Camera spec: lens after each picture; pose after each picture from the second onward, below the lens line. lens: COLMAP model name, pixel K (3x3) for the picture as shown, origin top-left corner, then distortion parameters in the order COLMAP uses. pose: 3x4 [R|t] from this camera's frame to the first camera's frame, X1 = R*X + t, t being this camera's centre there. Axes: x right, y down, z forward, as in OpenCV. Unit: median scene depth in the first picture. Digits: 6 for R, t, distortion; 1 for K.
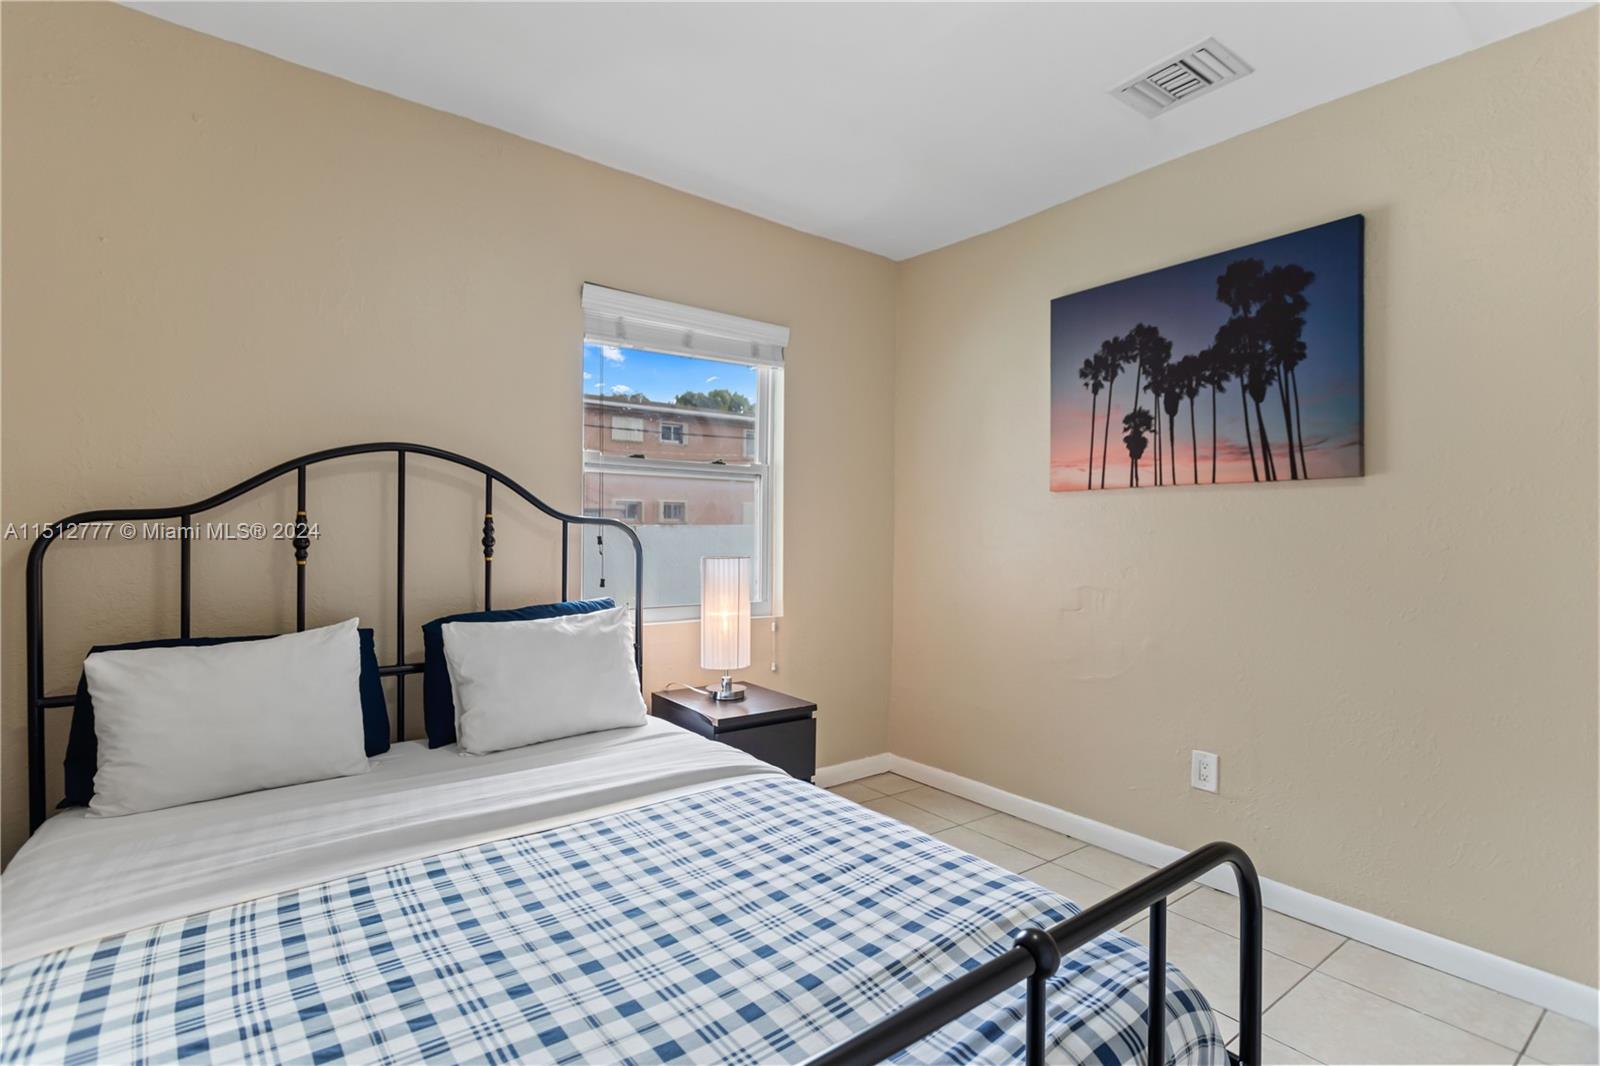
lens RADIAL K [[761.9, 0, 795.9], [0, 761.9, 534.8], [0, 0, 1]] dist [0.020983, 0.000263]
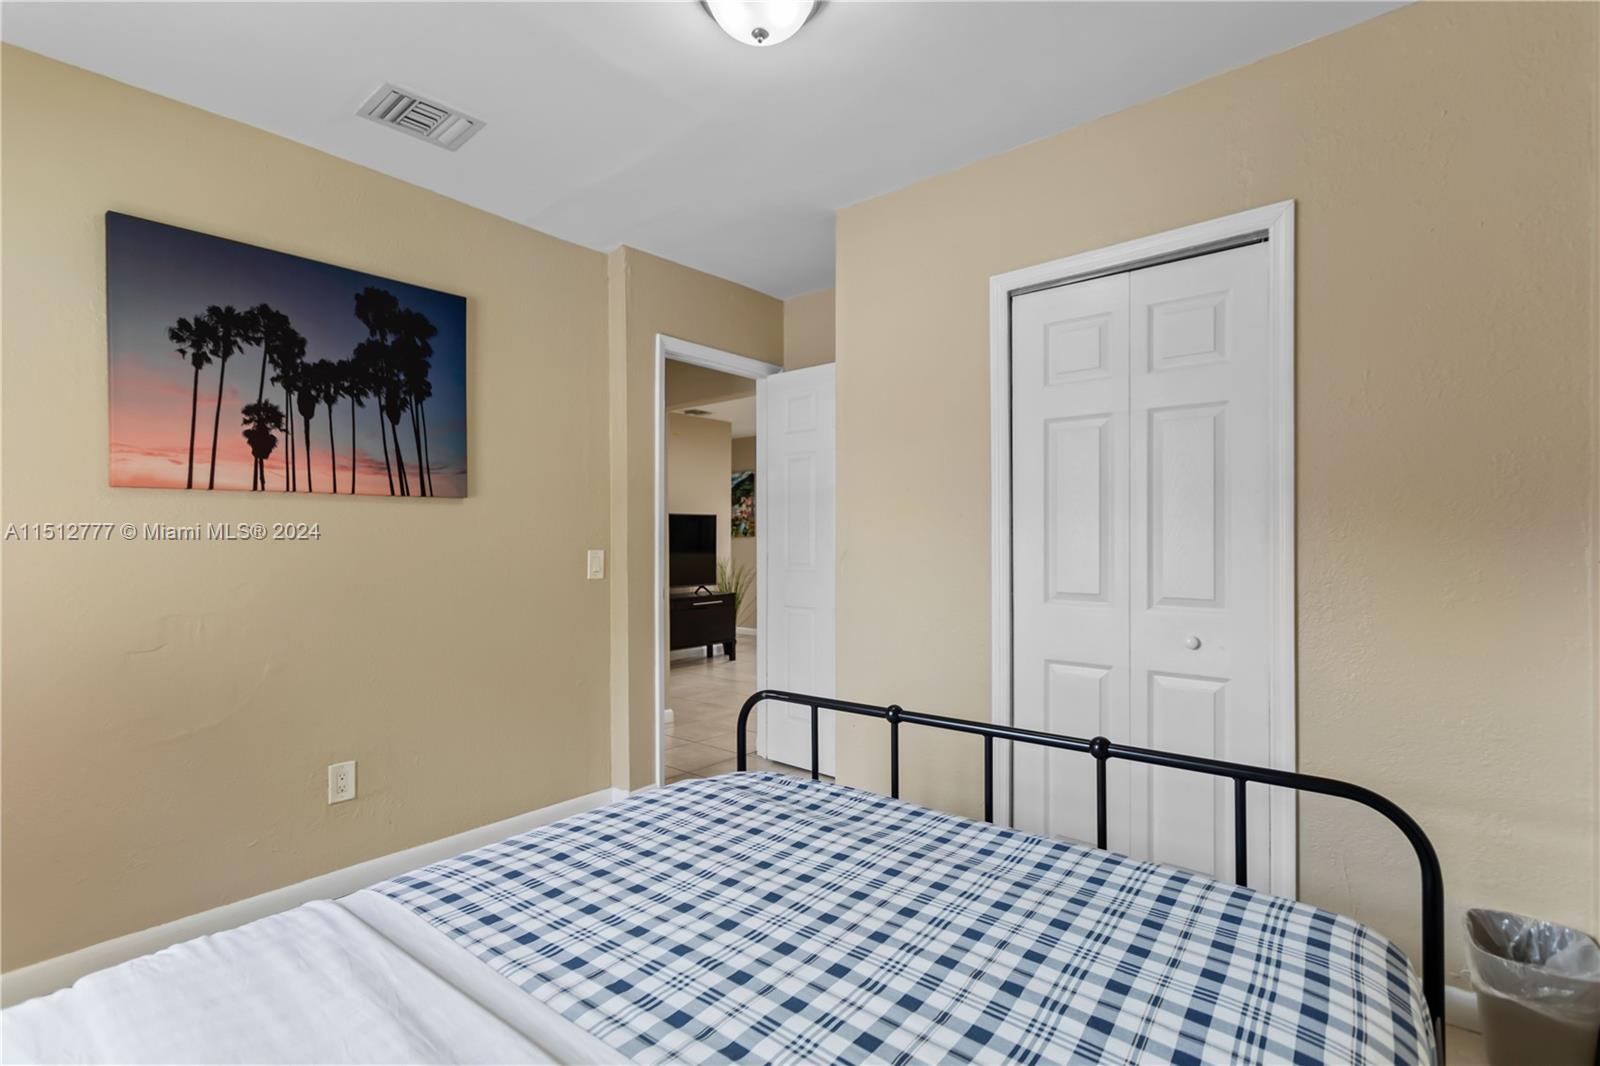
lens RADIAL K [[761.9, 0, 795.9], [0, 761.9, 534.8], [0, 0, 1]] dist [0.020983, 0.000263]
pose [[-0.200265, -0.000786, 0.979741, -0.549155], [0.007159, 0.999972, 0.002265, -0.010599], [-0.979716, 0.007467, -0.200254, 0.603014]]
